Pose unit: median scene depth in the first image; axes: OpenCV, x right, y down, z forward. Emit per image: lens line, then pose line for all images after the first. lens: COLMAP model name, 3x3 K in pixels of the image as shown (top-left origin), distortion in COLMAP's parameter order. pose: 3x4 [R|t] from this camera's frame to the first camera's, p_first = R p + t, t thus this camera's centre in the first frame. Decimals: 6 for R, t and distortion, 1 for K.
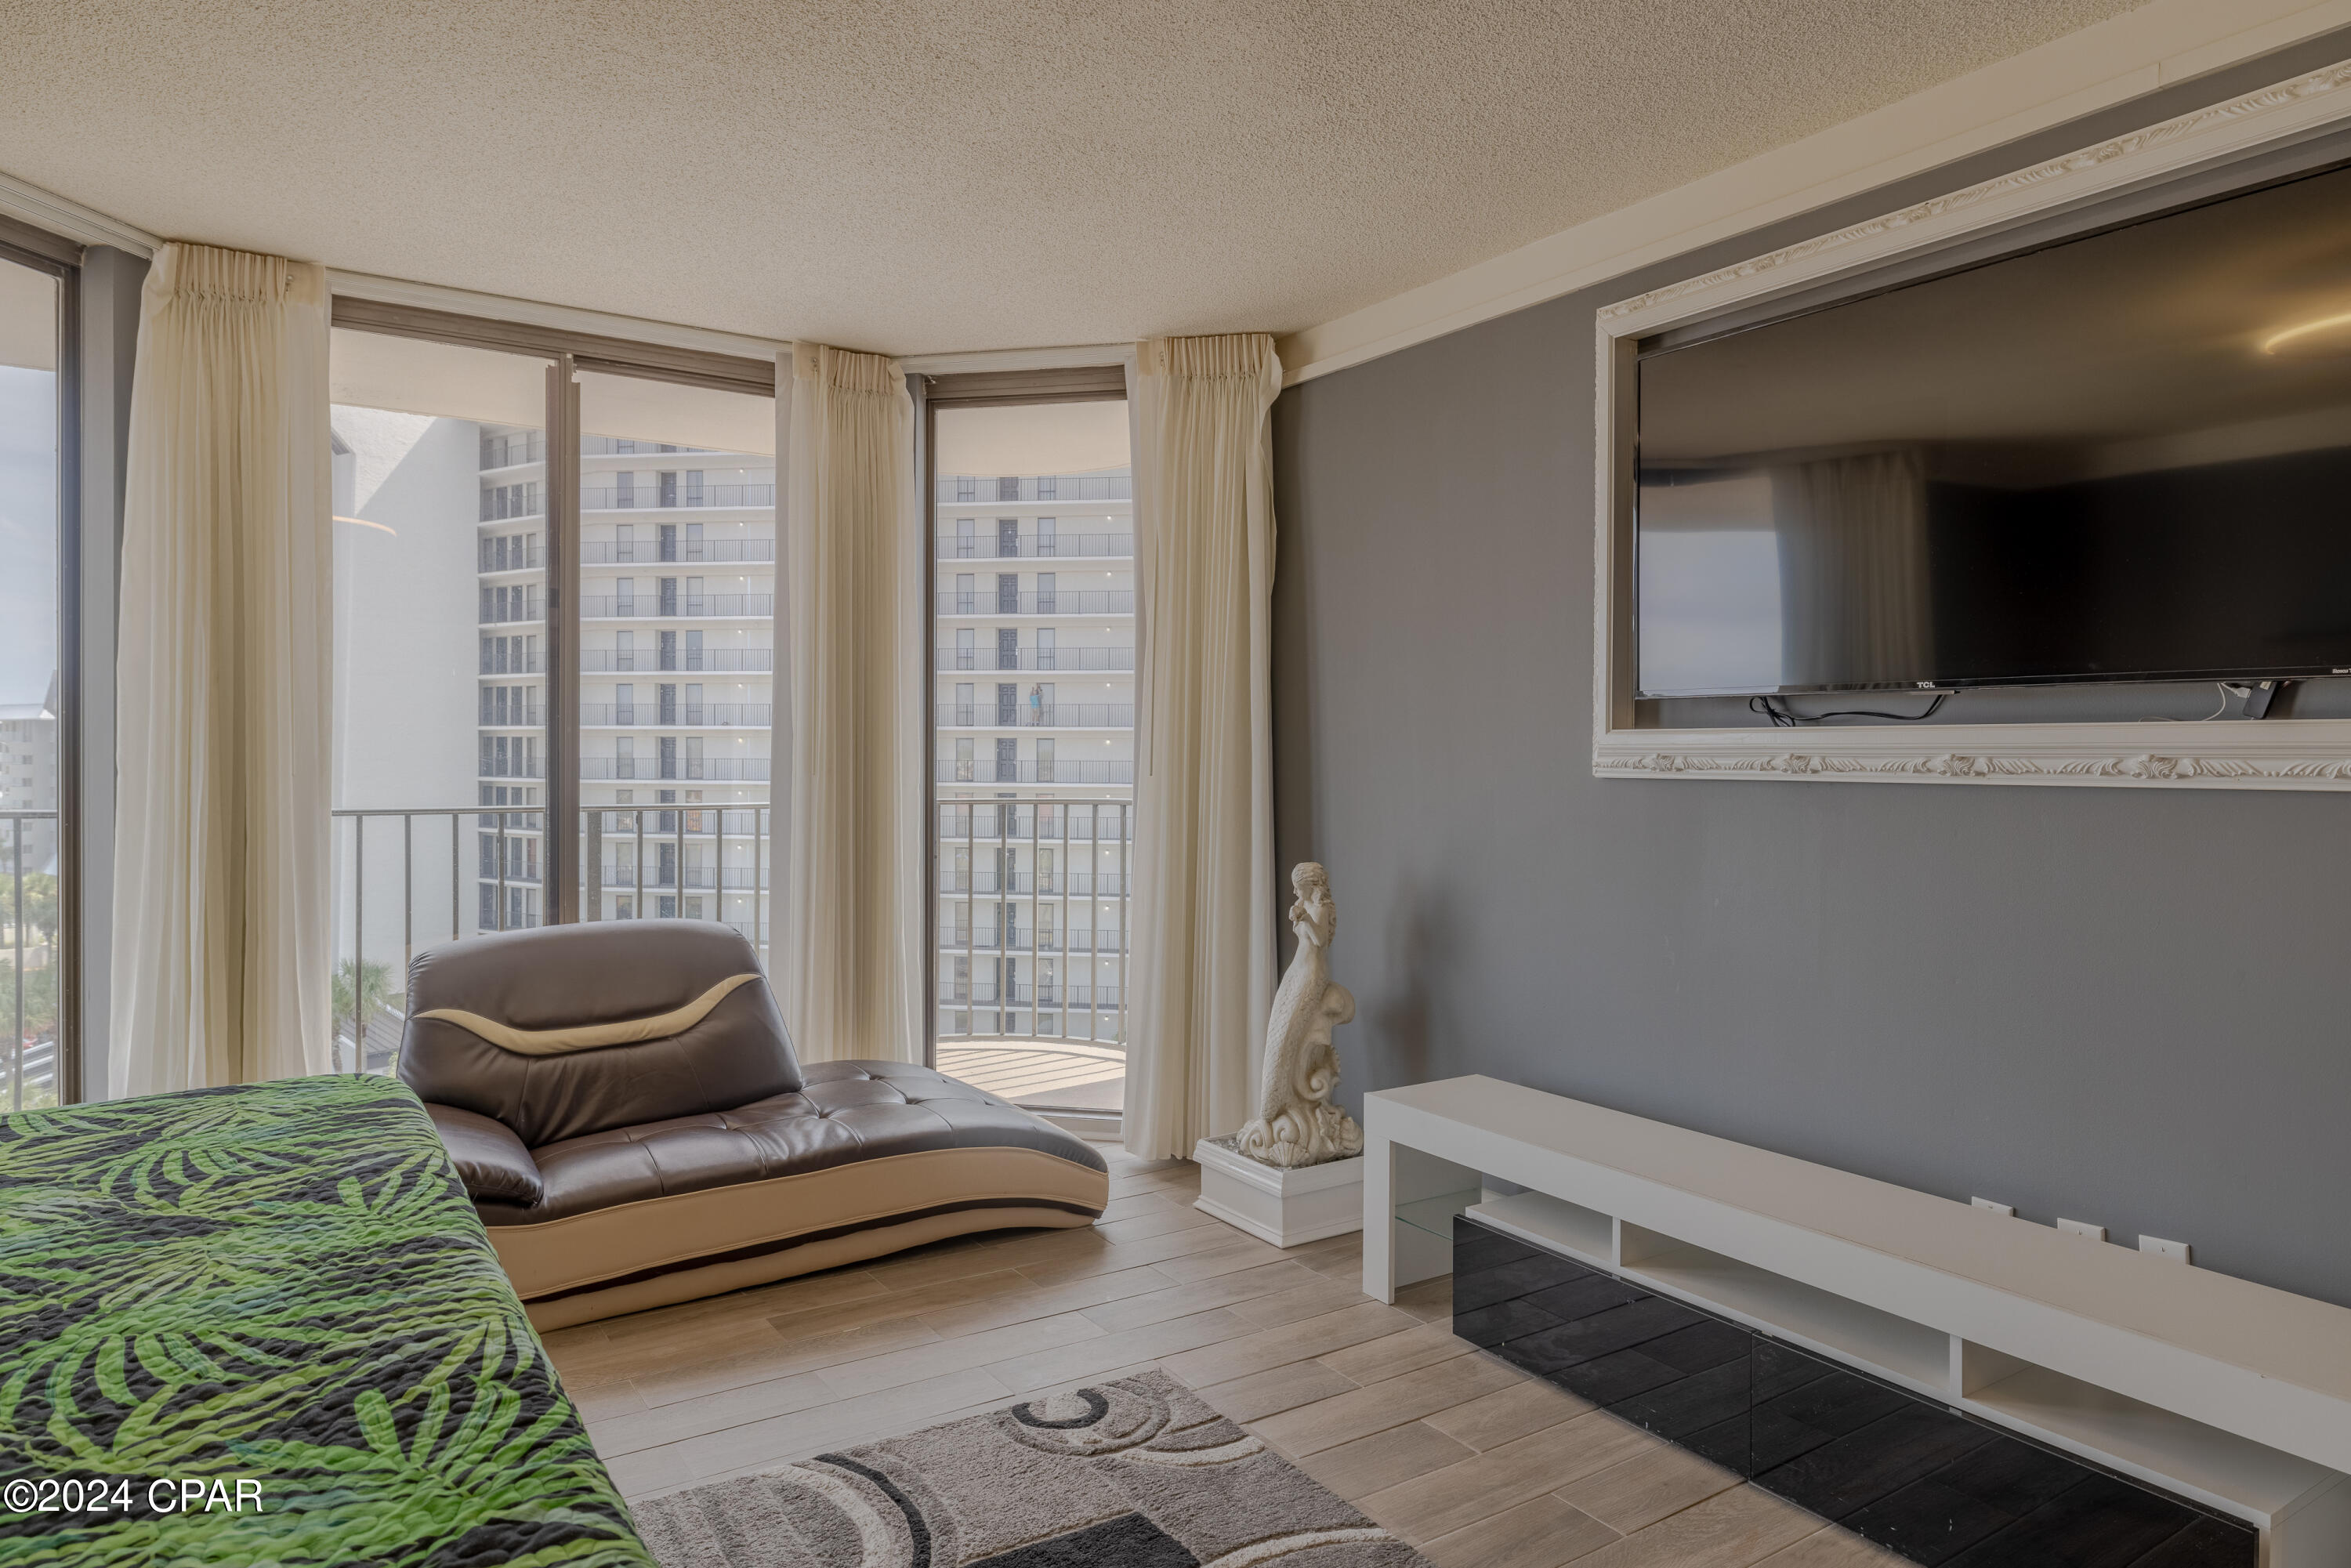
lens RADIAL K [[1412.0, 0, 1162.4], [0, 1412.0, 770.4], [0, 0, 1]] dist [-0.000535, -0.002042]
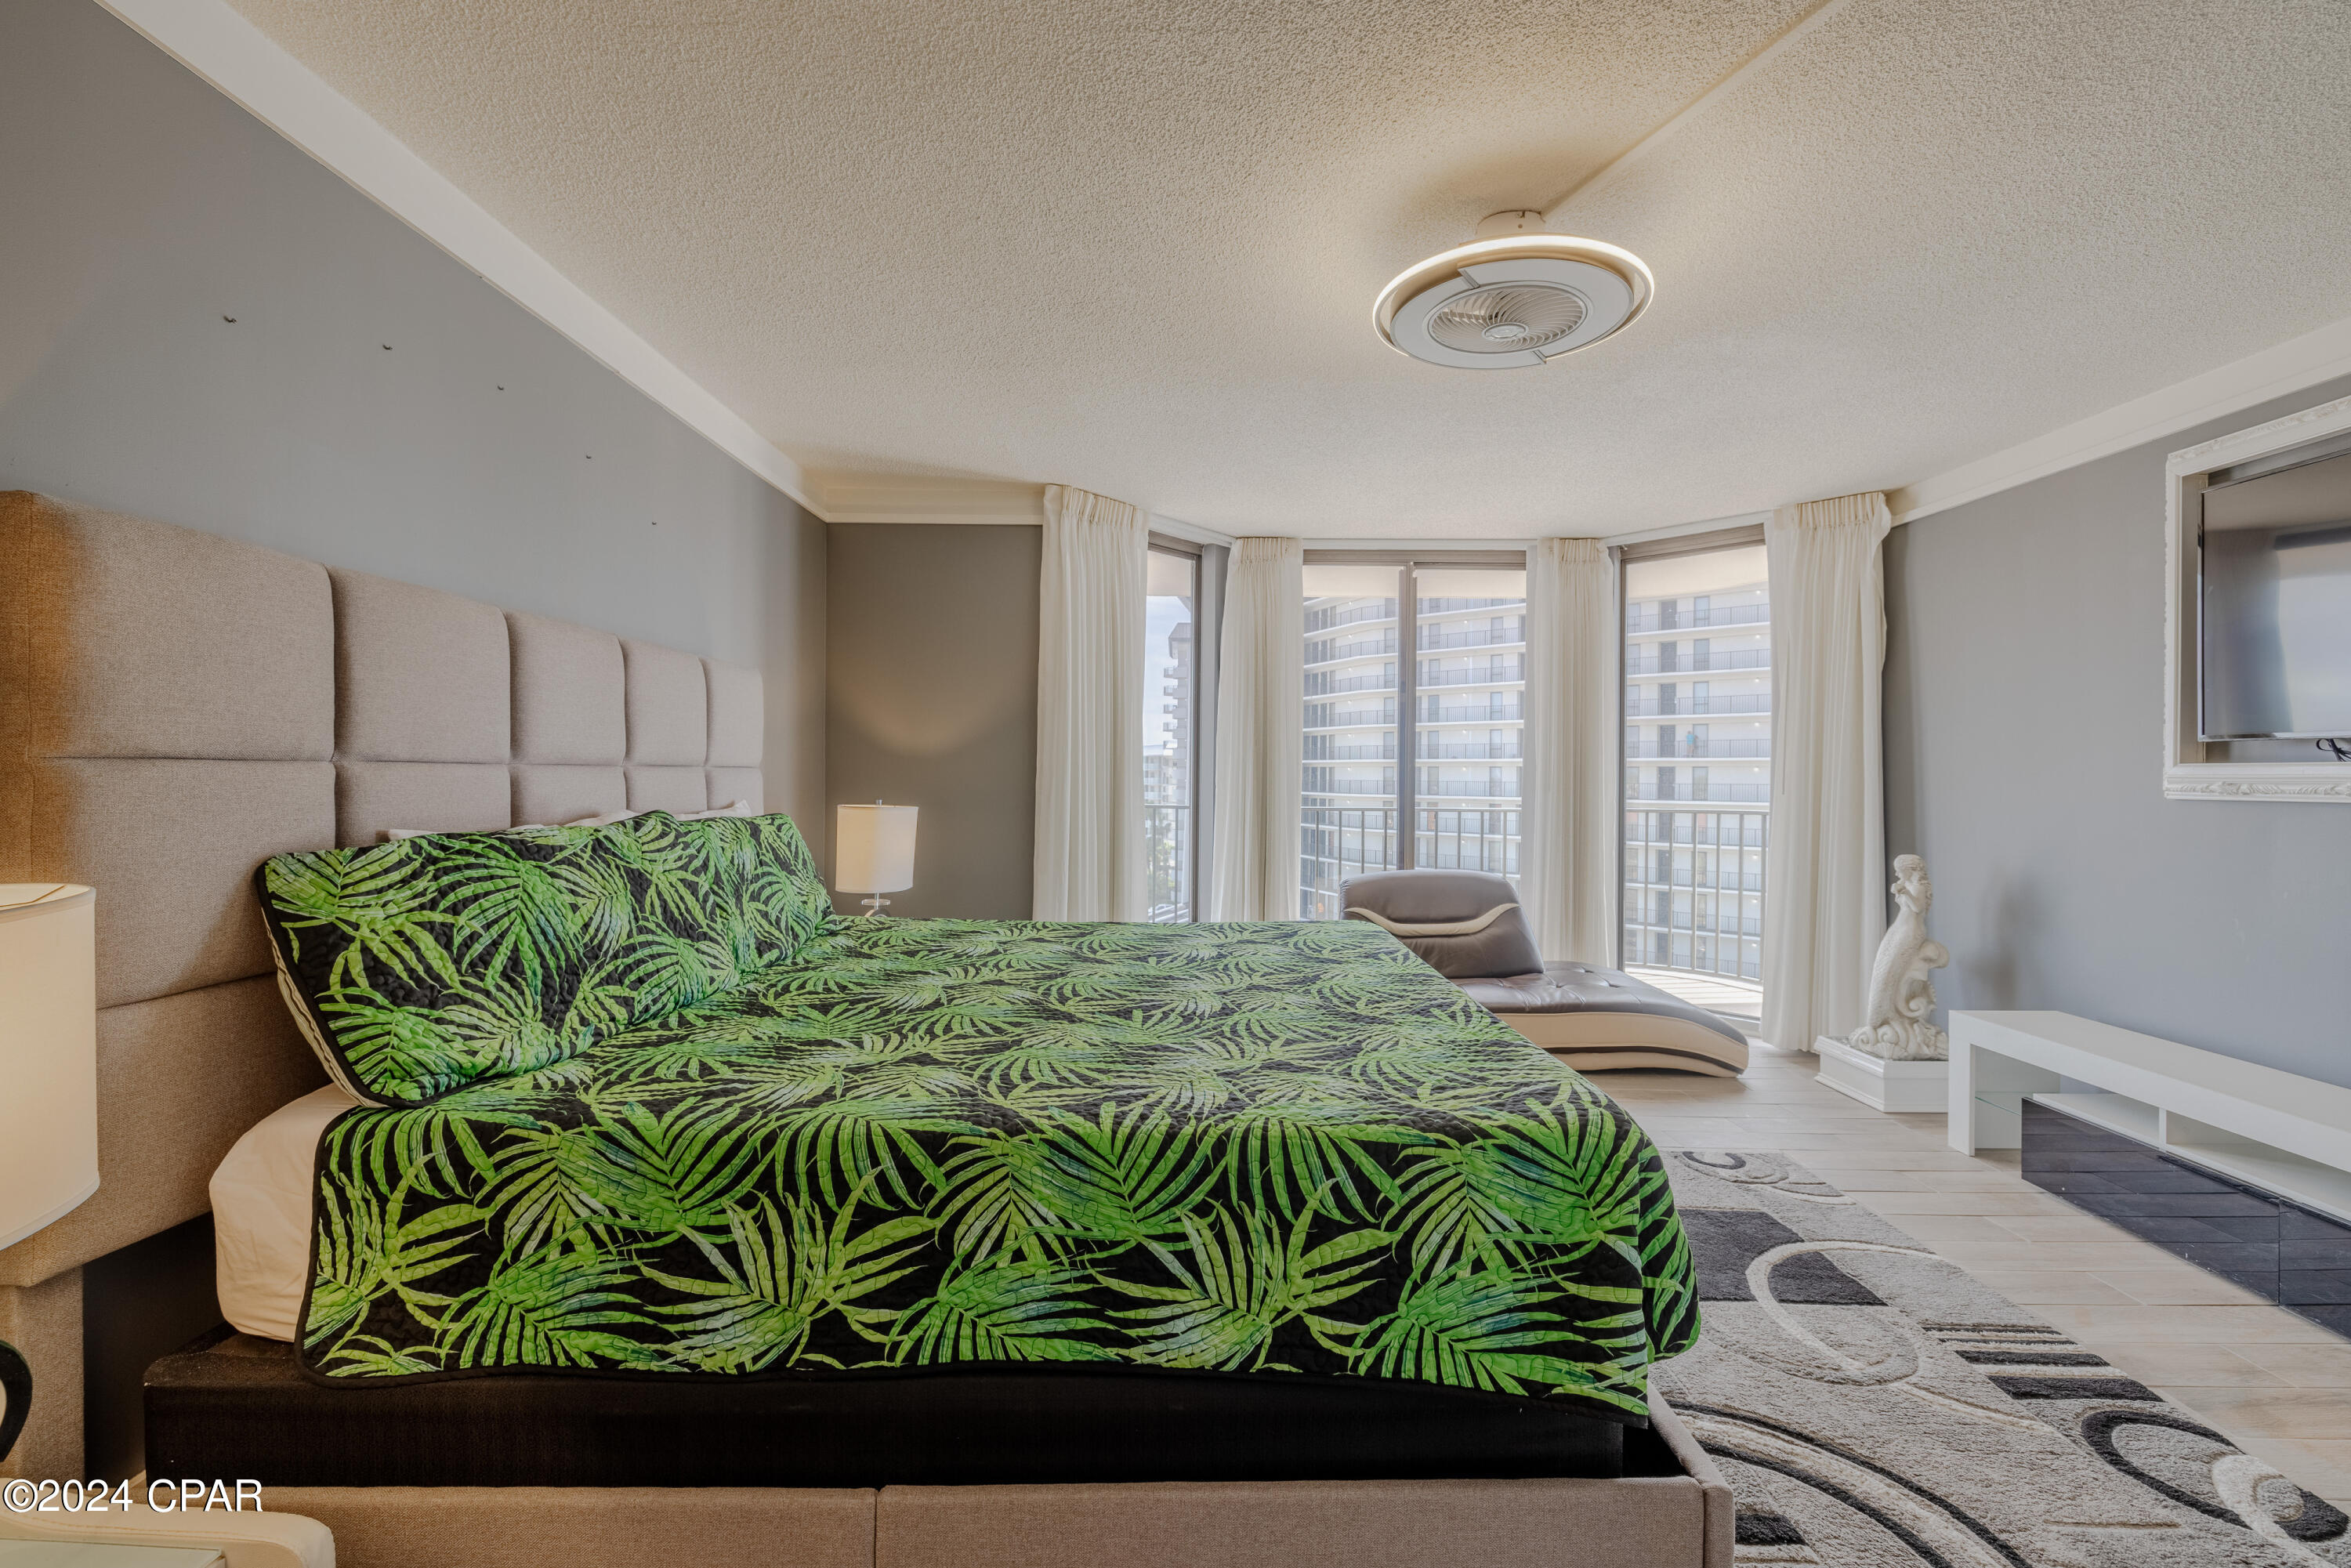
lens RADIAL K [[972.2, 0, 1170.6], [0, 972.2, 779.2], [0, 0, 1]] dist [0.000130, -0.000157]
pose [[0.836006, 0.003438, -0.548709, 0.016907], [-0.009073, 0.999930, -0.007558, 0.001637], [0.548645, 0.011298, 0.835979, -0.263734]]
